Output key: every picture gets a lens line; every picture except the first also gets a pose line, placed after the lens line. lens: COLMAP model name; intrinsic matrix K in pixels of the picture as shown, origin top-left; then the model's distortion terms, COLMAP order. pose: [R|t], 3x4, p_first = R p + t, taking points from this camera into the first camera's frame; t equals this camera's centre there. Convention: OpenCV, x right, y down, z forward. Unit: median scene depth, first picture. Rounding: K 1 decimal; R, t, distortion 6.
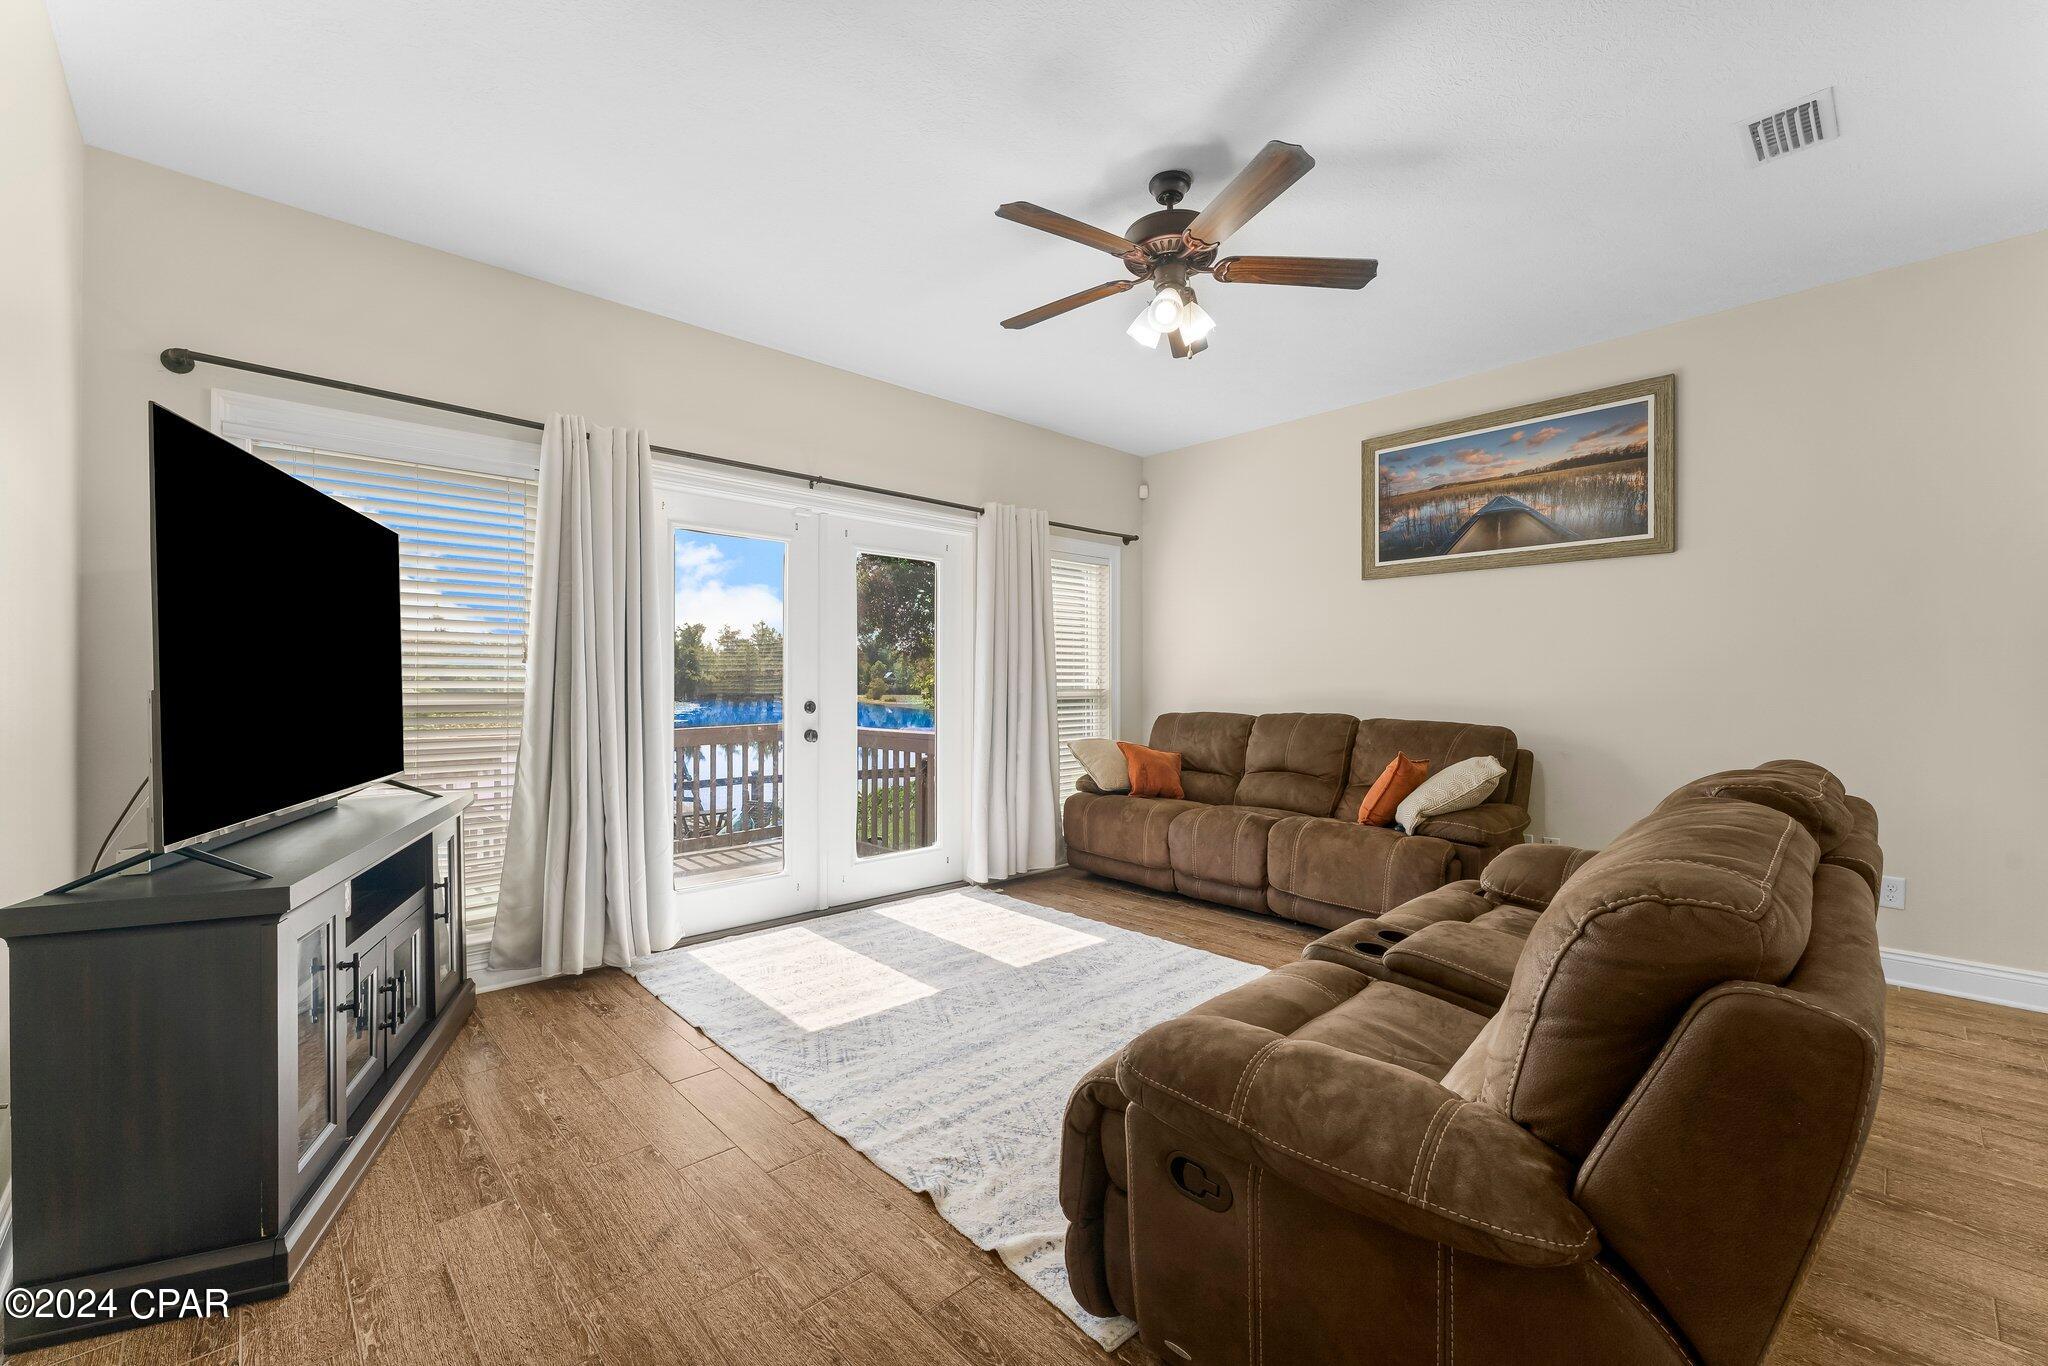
lens RADIAL K [[827.4, 0, 1024.0], [0, 827.4, 683.0], [0, 0, 1]] dist [0.003002, 0.000246]
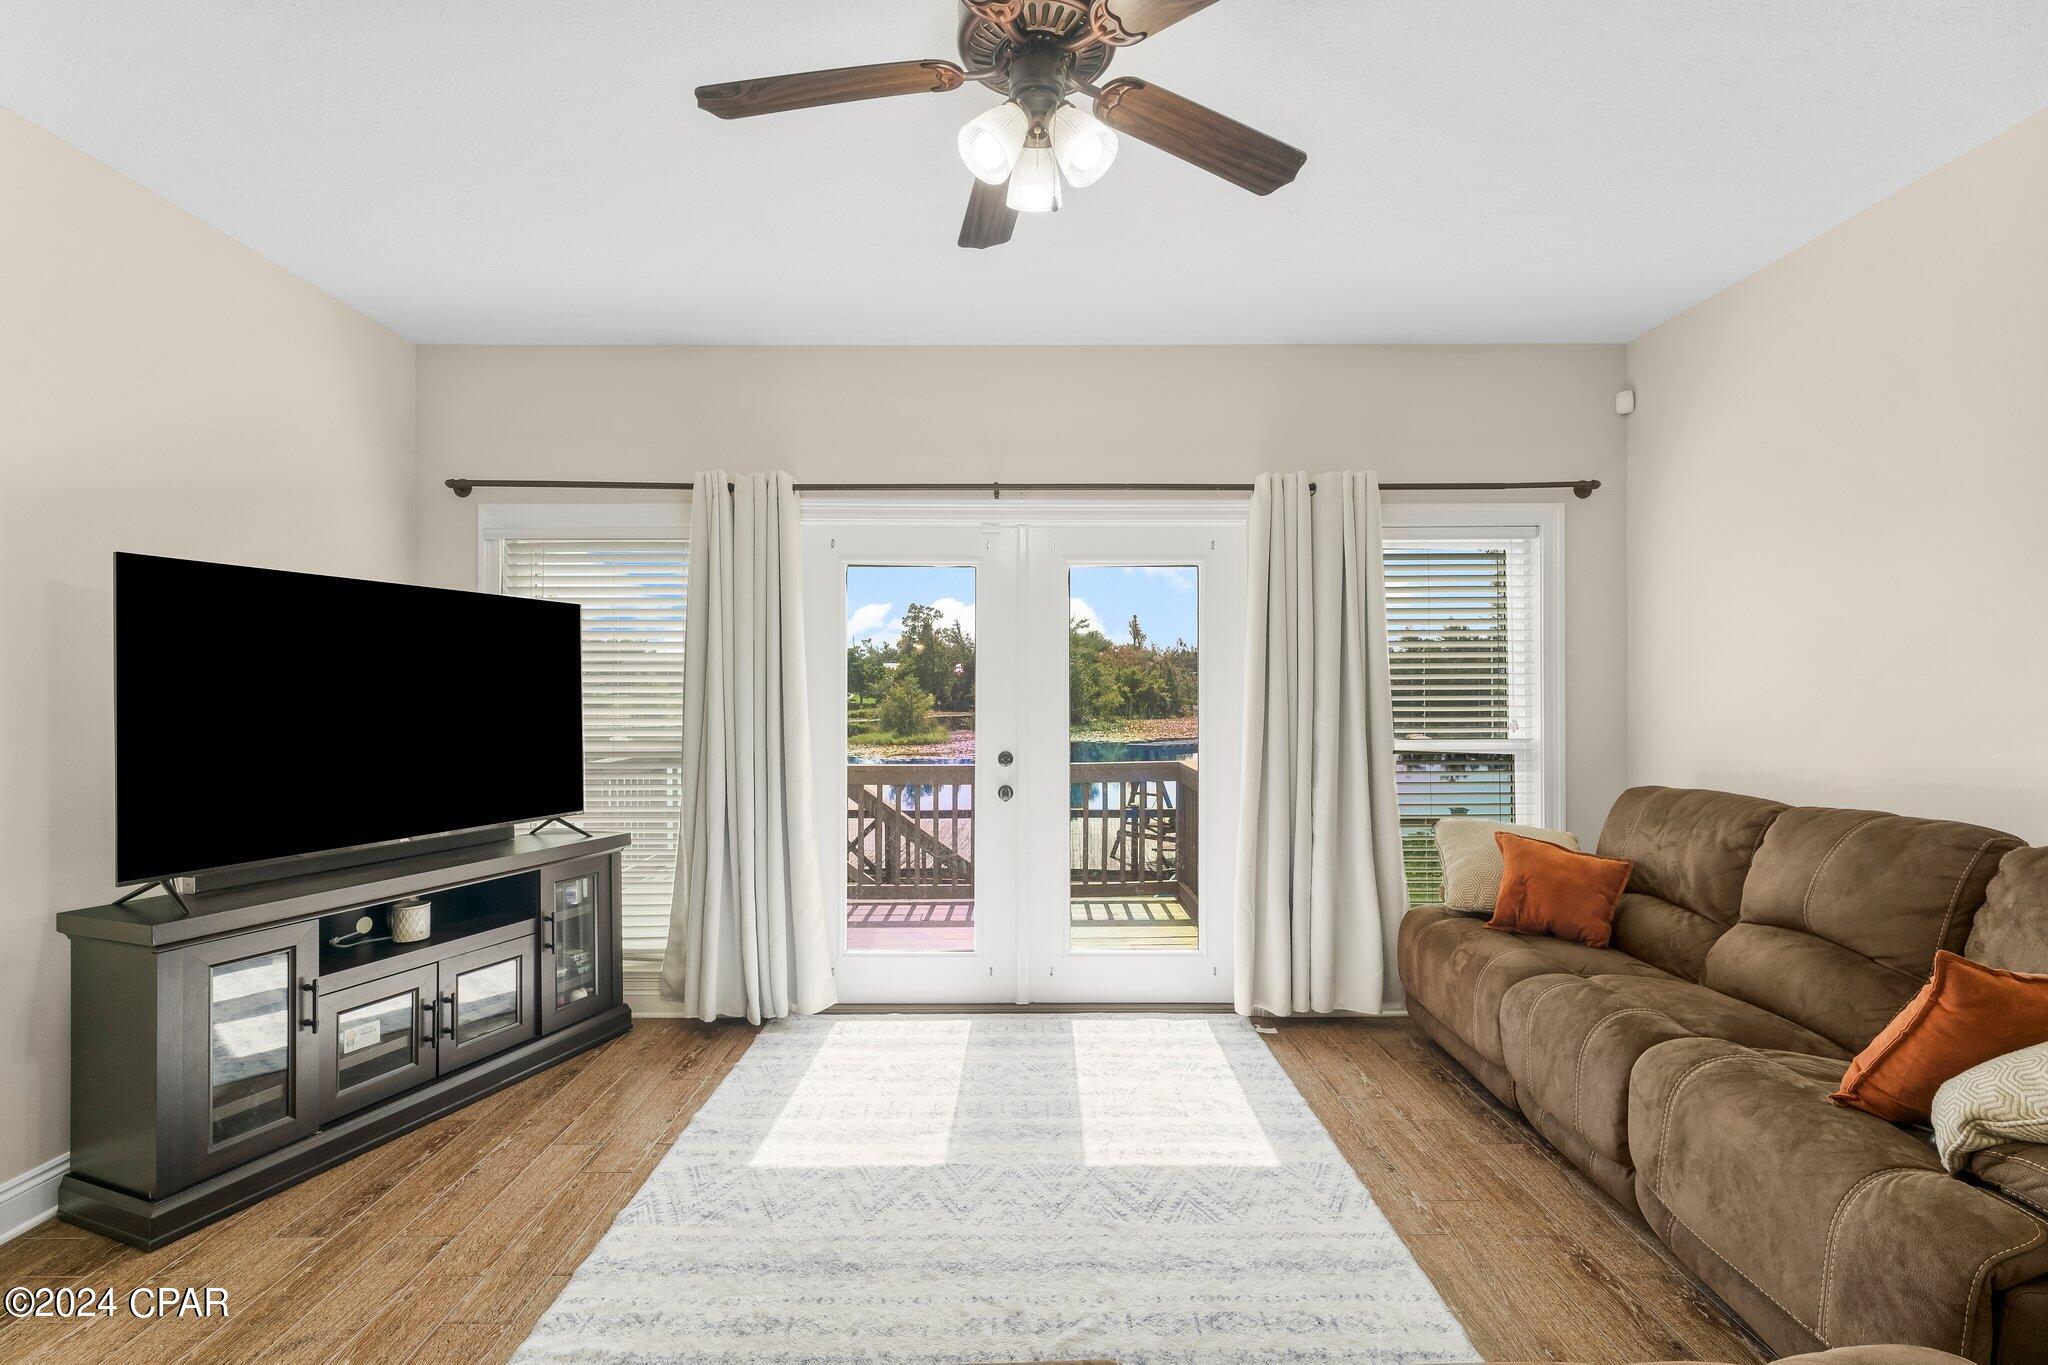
lens RADIAL K [[915.9, 0, 1027.6], [0, 915.9, 689.4], [0, 0, 1]] dist [-0.002384, -0.000504]
pose [[0.733198, -0.002218, -0.680012, 0.427155], [0.002099, 0.999997, -0.000999, -0.043928], [0.680013, -0.000695, 0.733200, 0.371861]]
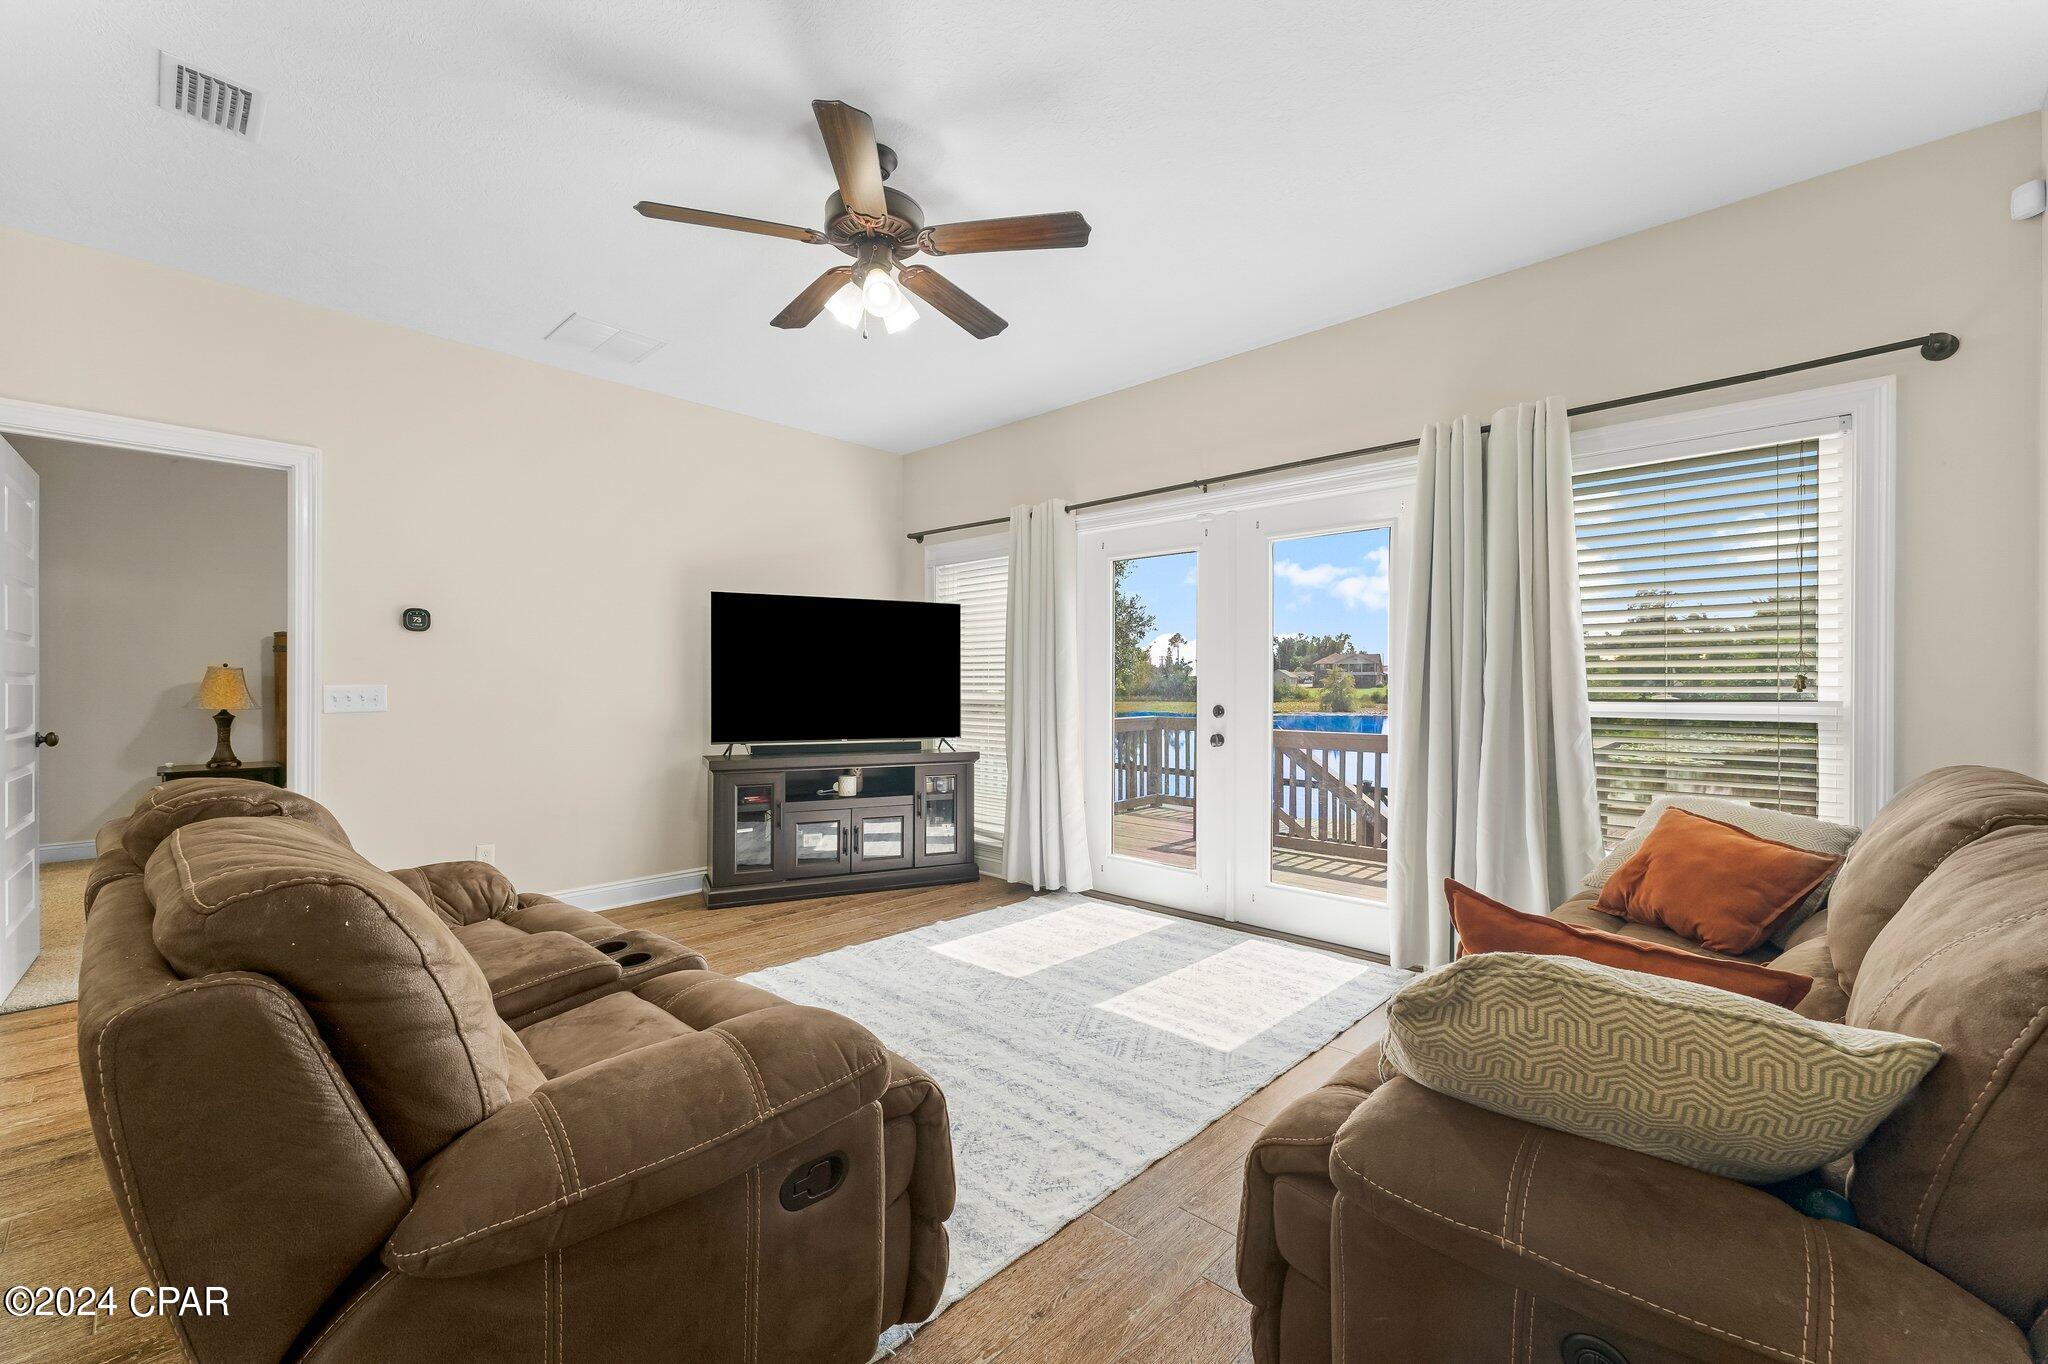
lens RADIAL K [[840.0, 0, 1024.0], [0, 840.0, 682.0], [0, 0, 1]] dist [-0.002646, -0.000304]
pose [[0.048286, -0.003454, -0.998828, 0.808496], [-0.001009, 0.999993, -0.003507, -0.001943], [0.998833, 0.001177, 0.048282, 0.794182]]
